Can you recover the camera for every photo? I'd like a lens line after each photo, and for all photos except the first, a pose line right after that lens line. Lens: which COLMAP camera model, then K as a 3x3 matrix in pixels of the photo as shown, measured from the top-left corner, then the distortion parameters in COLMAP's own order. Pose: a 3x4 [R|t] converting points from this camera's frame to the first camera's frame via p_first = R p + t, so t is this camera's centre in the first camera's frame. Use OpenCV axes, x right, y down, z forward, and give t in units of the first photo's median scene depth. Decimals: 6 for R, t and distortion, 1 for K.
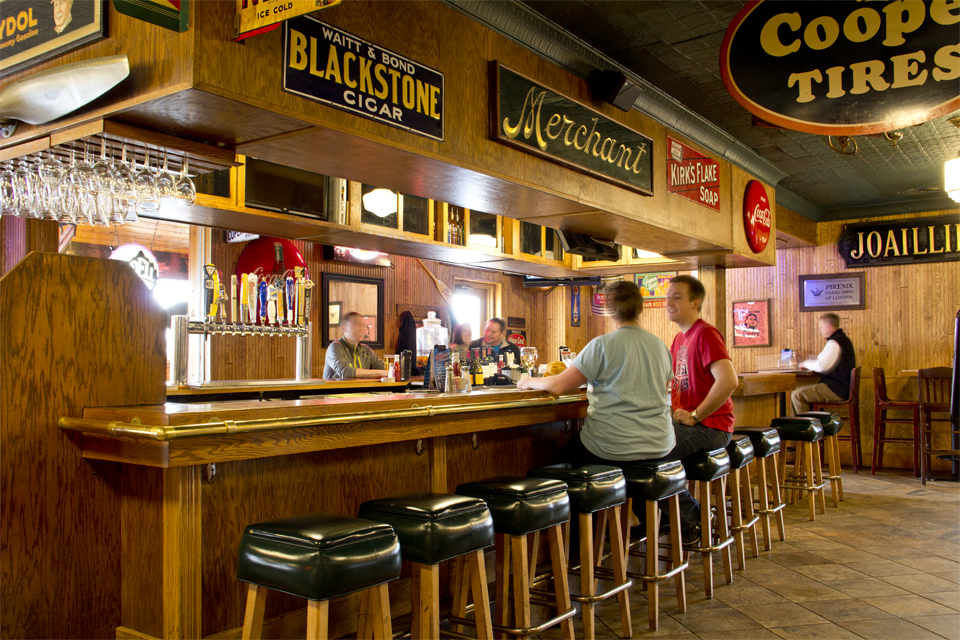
lens RADIAL K [[858.4, 0, 478.2], [0, 858.4, 322.5], [0, 0, 1]] dist [0.008593, 0.053475]
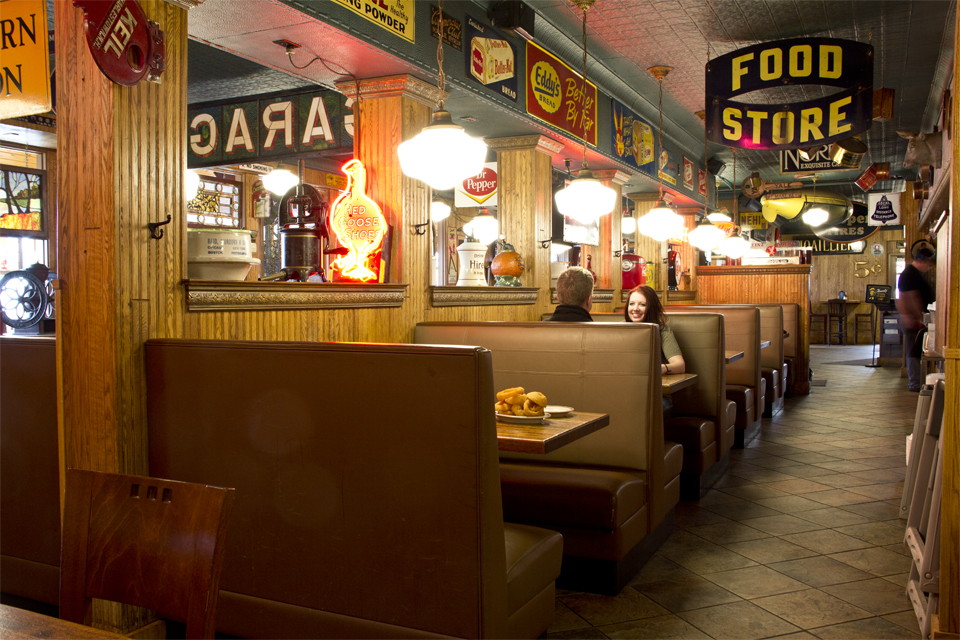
lens RADIAL K [[858.4, 0, 481.0], [0, 858.4, 318.6], [0, 0, 1]] dist [0.008593, 0.053475]
pose [[0.987545, -0.008415, 0.157113, -0.692363], [-0.000358, 0.998446, 0.055725, -0.023675], [-0.157338, -0.055087, 0.986007, -1.030346]]
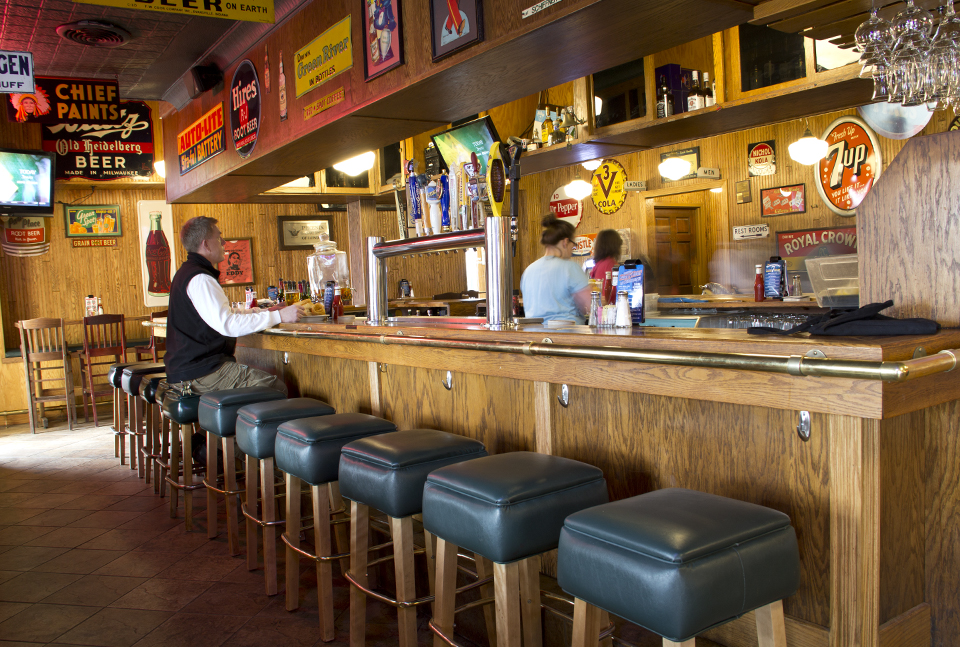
lens RADIAL K [[803.9, 0, 479.5], [0, 803.9, 323.5], [0, 0, 1]] dist [-0.012820, -0.003698]
pose [[0.366709, -0.072976, 0.927469, -0.461065], [0.024955, 0.997332, 0.068606, 0.015462], [-0.930001, -0.002013, 0.367552, 0.401372]]
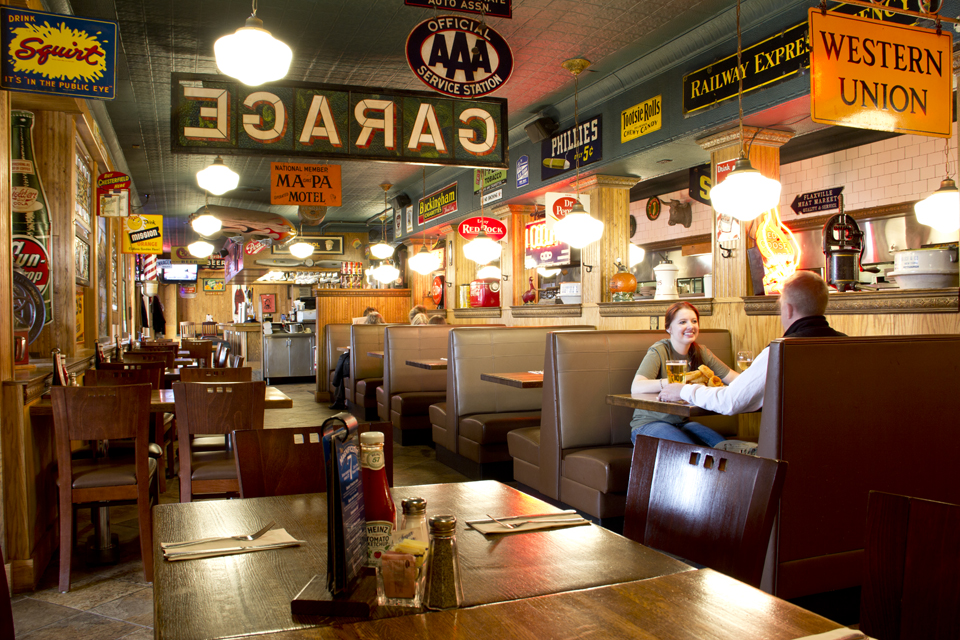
lens RADIAL K [[780.3, 0, 477.7], [0, 780.3, 320.8], [0, 0, 1]] dist [-0.058851, 0.010701]
pose [[0.567072, -0.005968, 0.823646, -1.155609], [-0.020512, 0.999561, 0.021364, -0.008976], [-0.823412, -0.029010, 0.566701, -0.719314]]
